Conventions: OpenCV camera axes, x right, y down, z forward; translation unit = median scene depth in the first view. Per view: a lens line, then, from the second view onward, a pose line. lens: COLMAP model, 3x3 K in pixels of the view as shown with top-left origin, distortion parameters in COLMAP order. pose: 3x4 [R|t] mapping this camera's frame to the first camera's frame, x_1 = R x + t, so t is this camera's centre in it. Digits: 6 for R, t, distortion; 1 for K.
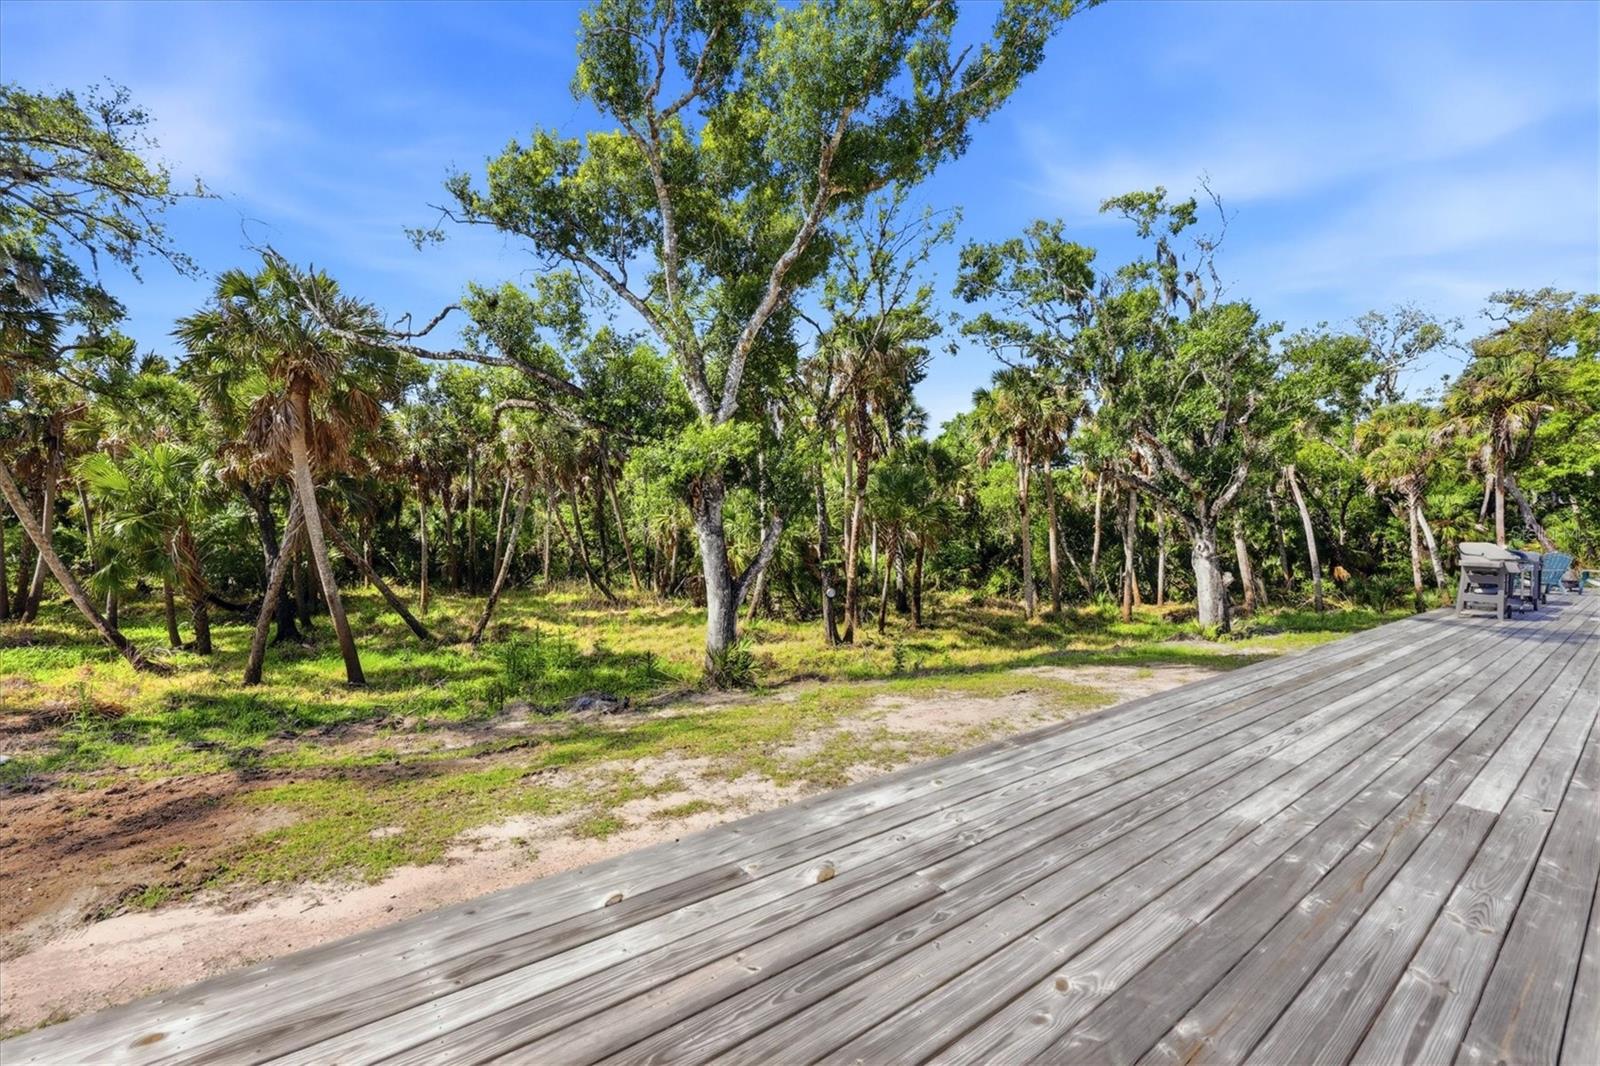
lens RADIAL K [[633.3, 0, 800.0], [0, 633.3, 533.0], [0, 0, 1]] dist [0.002548, 0.000741]
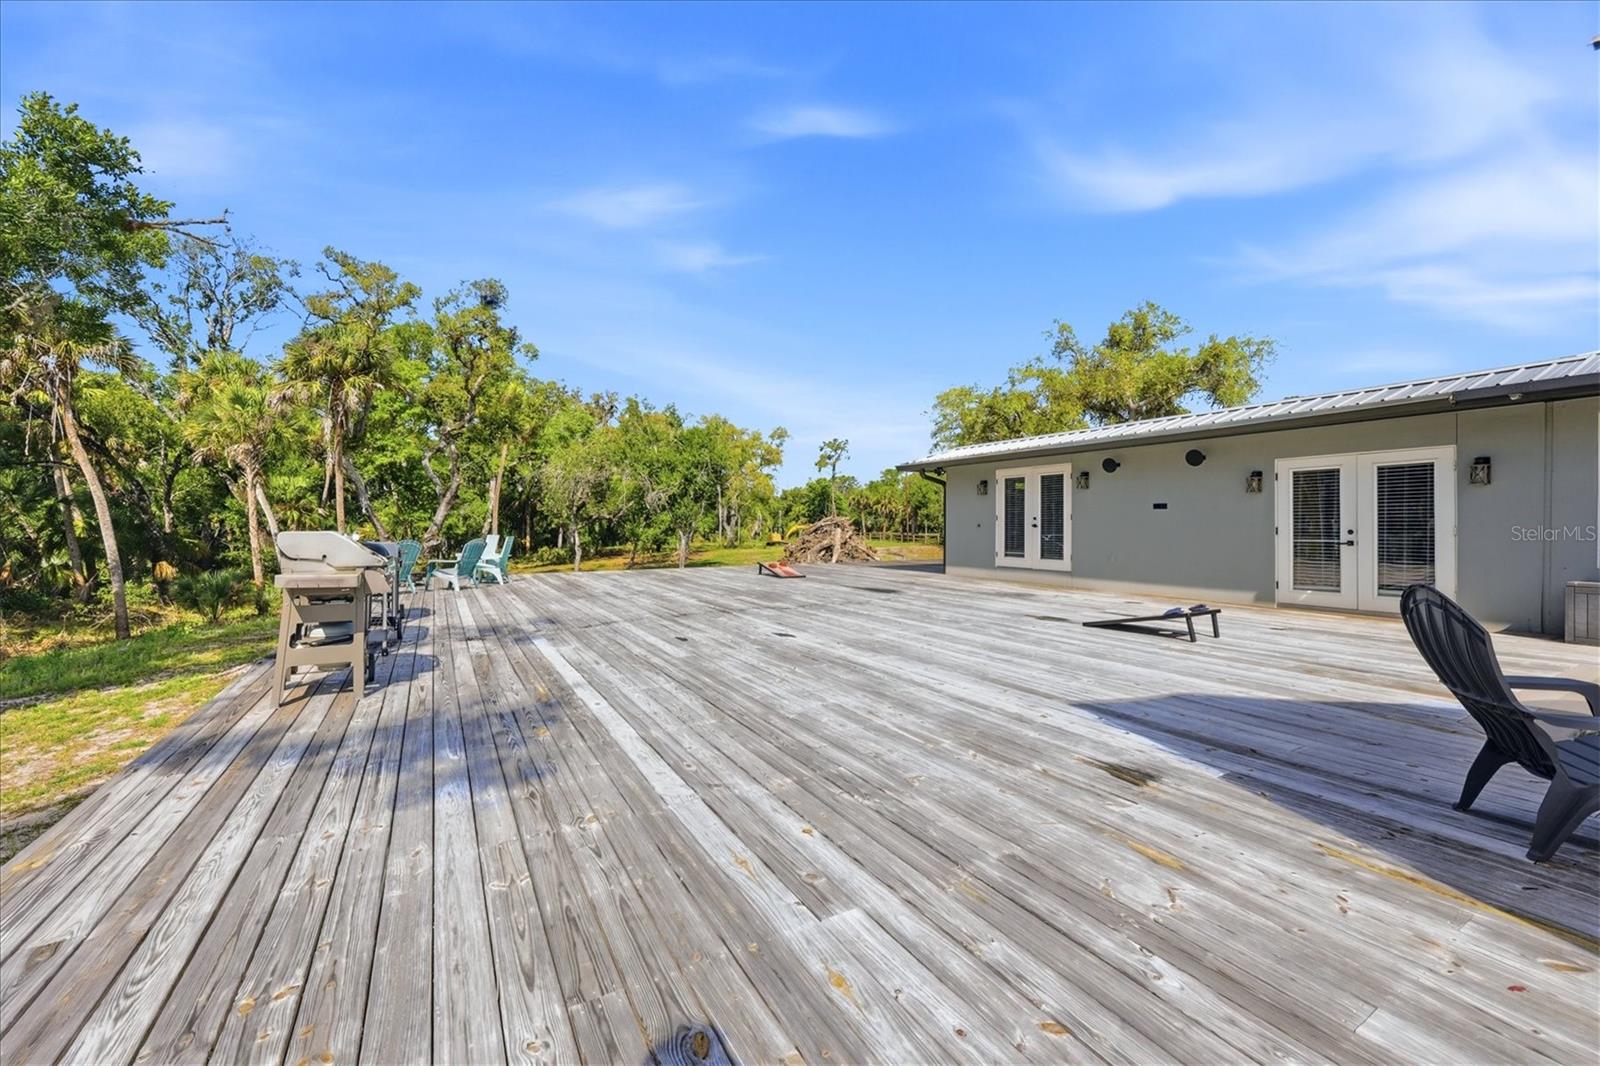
lens RADIAL K [[633.3, 0, 800.0], [0, 633.3, 533.0], [0, 0, 1]] dist [0.002548, 0.000741]
pose [[0.106558, -0.022064, 0.994062, 0.210056], [-0.000796, 0.999752, 0.022276, 0.002303], [-0.994306, -0.003165, 0.106514, 0.195603]]
